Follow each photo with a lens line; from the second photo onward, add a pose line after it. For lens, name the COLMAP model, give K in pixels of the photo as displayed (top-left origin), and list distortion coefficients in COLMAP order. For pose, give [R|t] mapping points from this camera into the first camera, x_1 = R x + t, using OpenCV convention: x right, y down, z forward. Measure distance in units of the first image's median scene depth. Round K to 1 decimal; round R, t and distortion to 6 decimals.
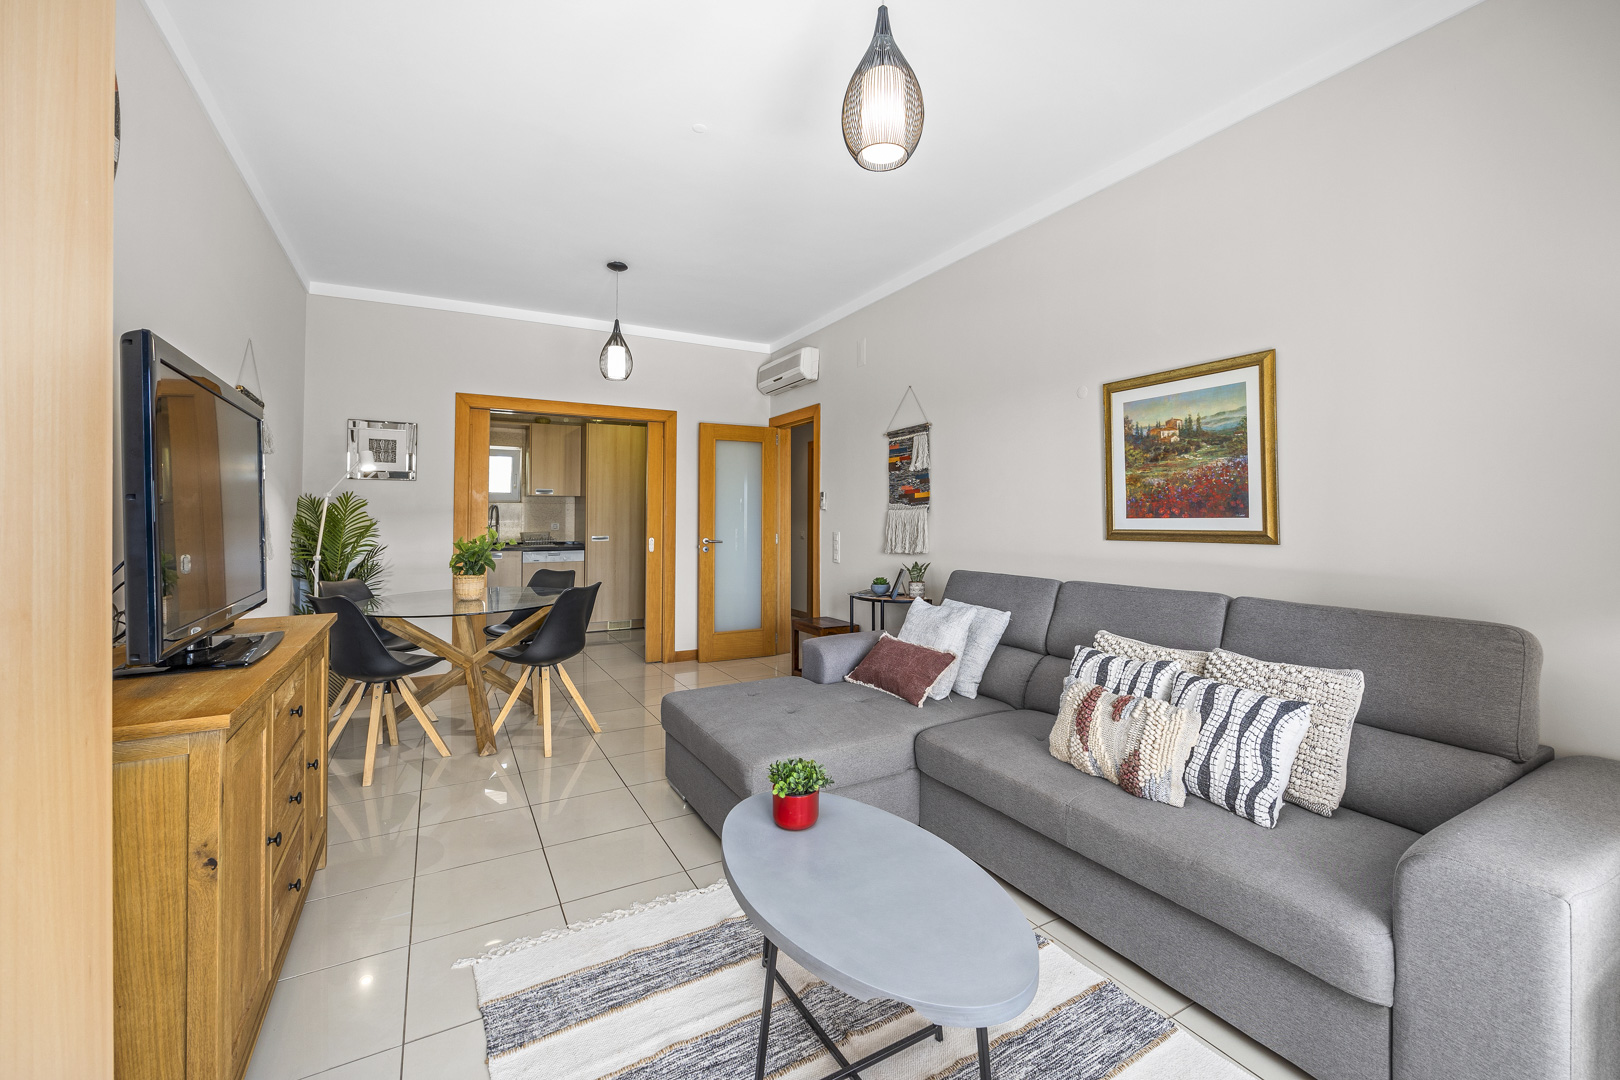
lens RADIAL K [[652.0, 0, 810.7], [0, 652.0, 527.1], [0, 0, 1]] dist [-0.009166, 0.000013]
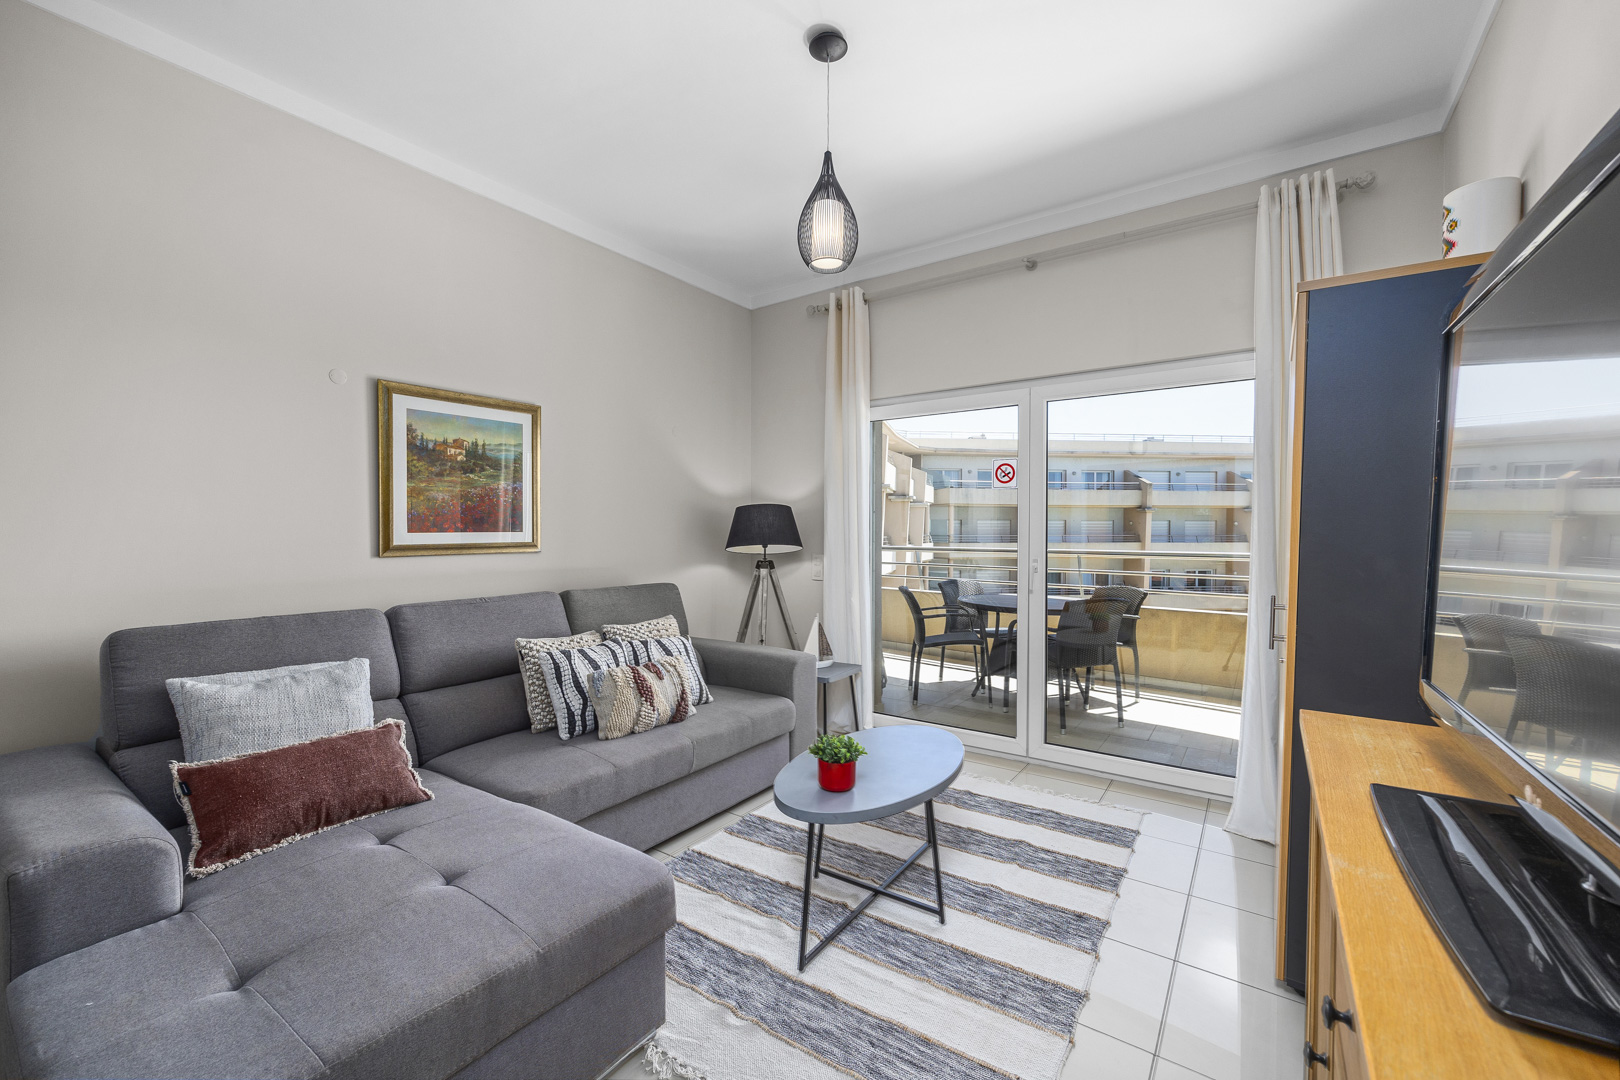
lens RADIAL K [[650.2, 0, 813.2], [0, 650.2, 555.5], [0, 0, 1]] dist [0.000766, 0.000042]
pose [[-0.439492, -0.034324, 0.897591, -0.654302], [0.013294, 0.998912, 0.044707, -0.015698], [-0.898148, 0.031581, -0.438557, 0.947534]]
